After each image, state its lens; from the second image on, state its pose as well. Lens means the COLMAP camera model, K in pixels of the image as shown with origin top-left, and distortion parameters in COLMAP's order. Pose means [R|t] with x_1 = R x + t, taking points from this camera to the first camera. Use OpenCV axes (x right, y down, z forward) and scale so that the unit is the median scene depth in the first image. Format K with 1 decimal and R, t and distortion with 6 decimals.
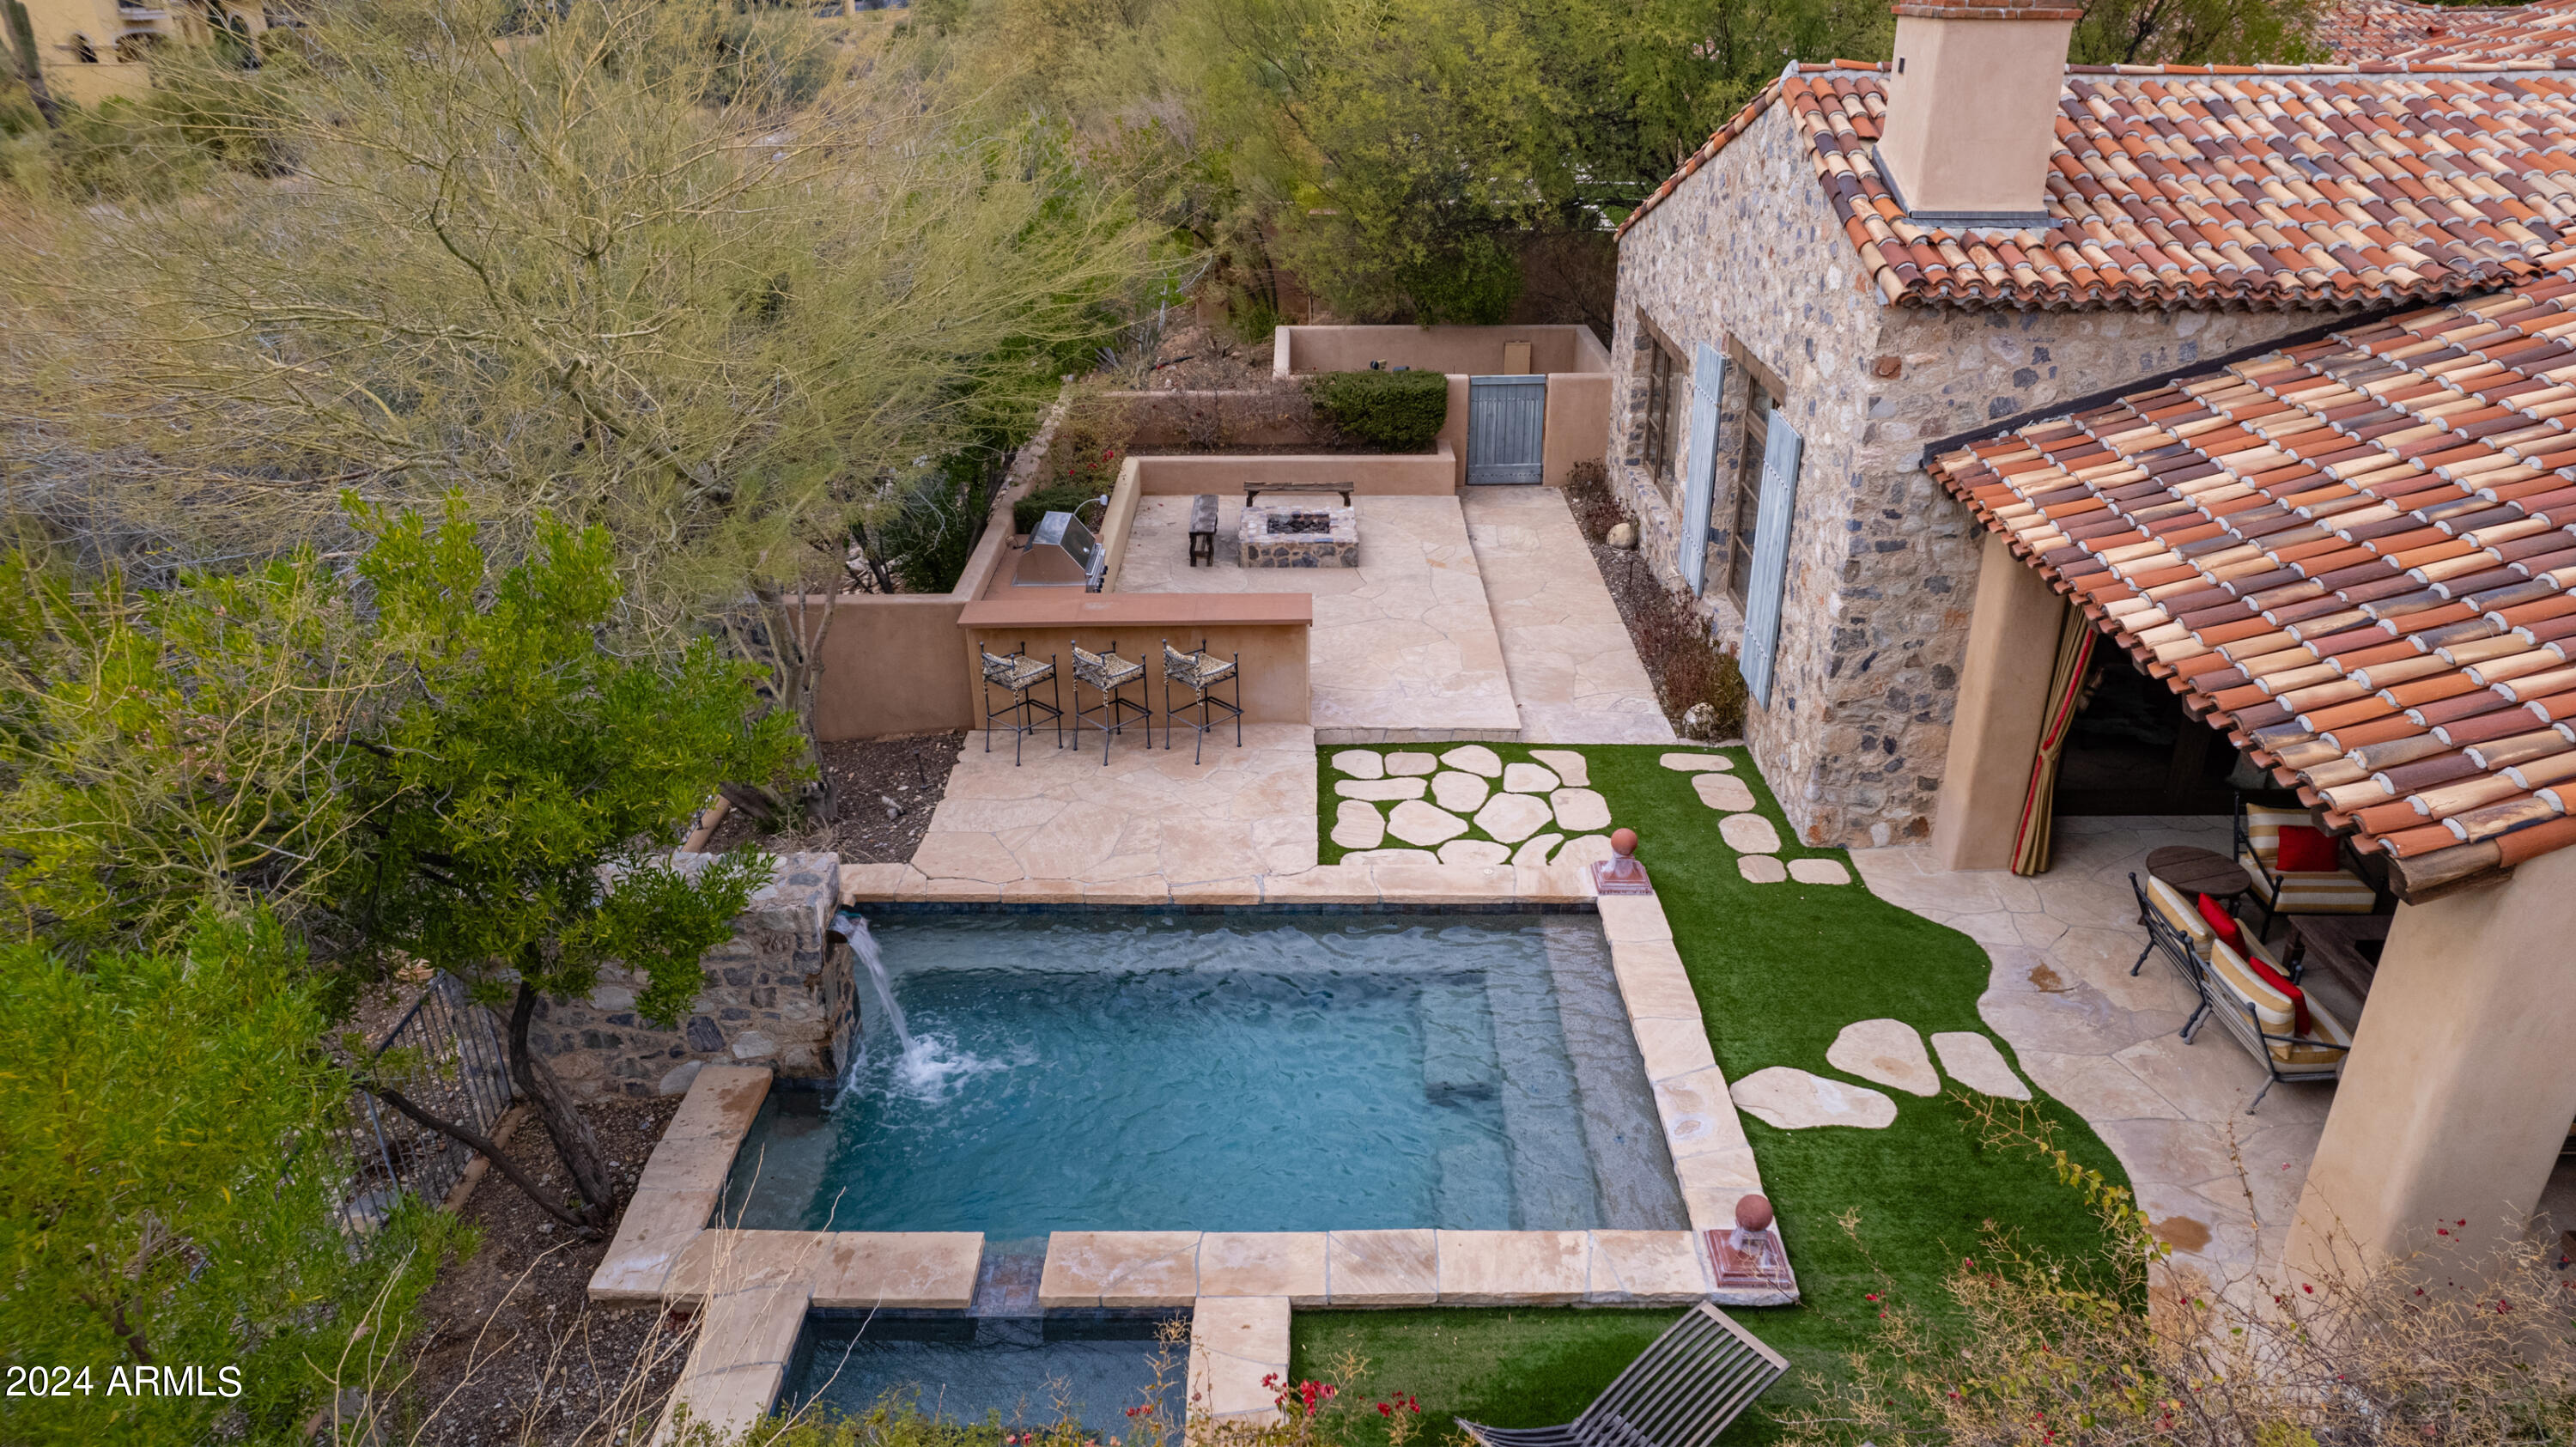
lens RADIAL K [[1626.9, 0, 1287.1], [0, 1626.9, 717.4], [0, 0, 1]] dist [-0.059156, 0.025037]
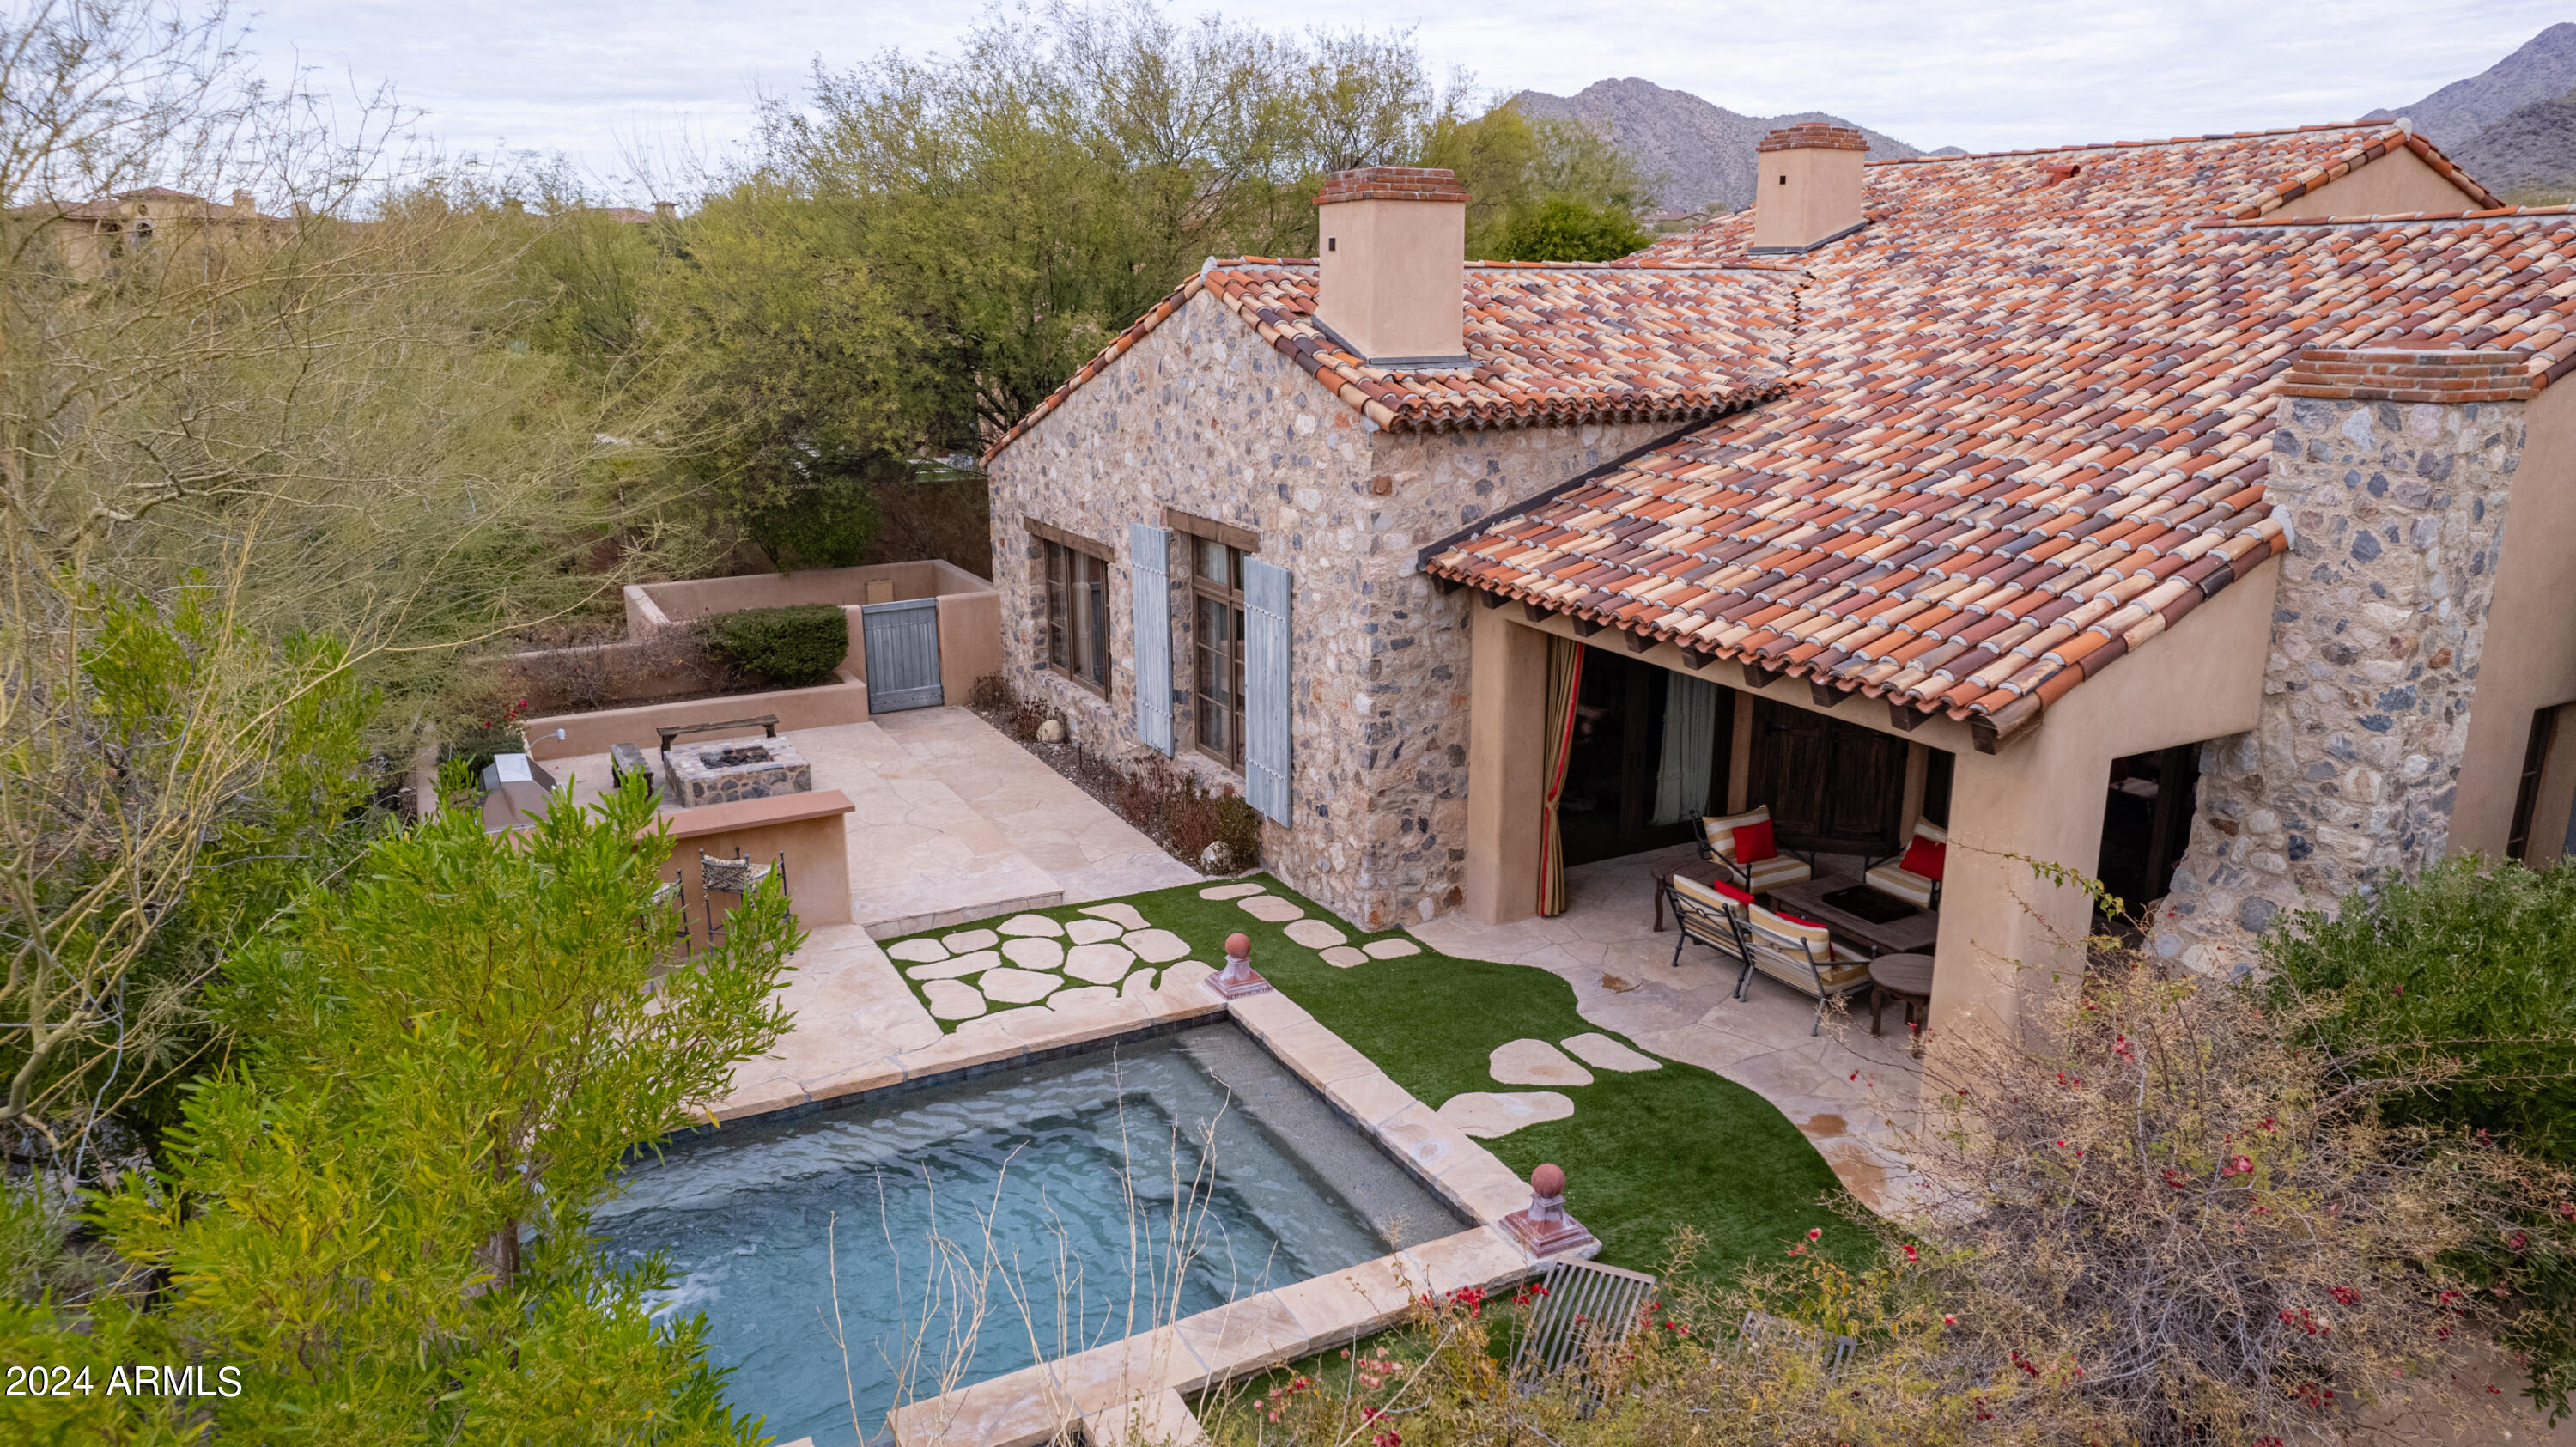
lens RADIAL K [[1626.9, 0, 1298.1], [0, 1626.9, 712.4], [0, 0, 1]] dist [-0.059156, 0.025037]
pose [[0.879501, -0.117998, 0.461036, -0.218720], [0.201103, 0.970177, -0.135330, 0.079303], [-0.431318, 0.211738, 0.877001, 0.037838]]
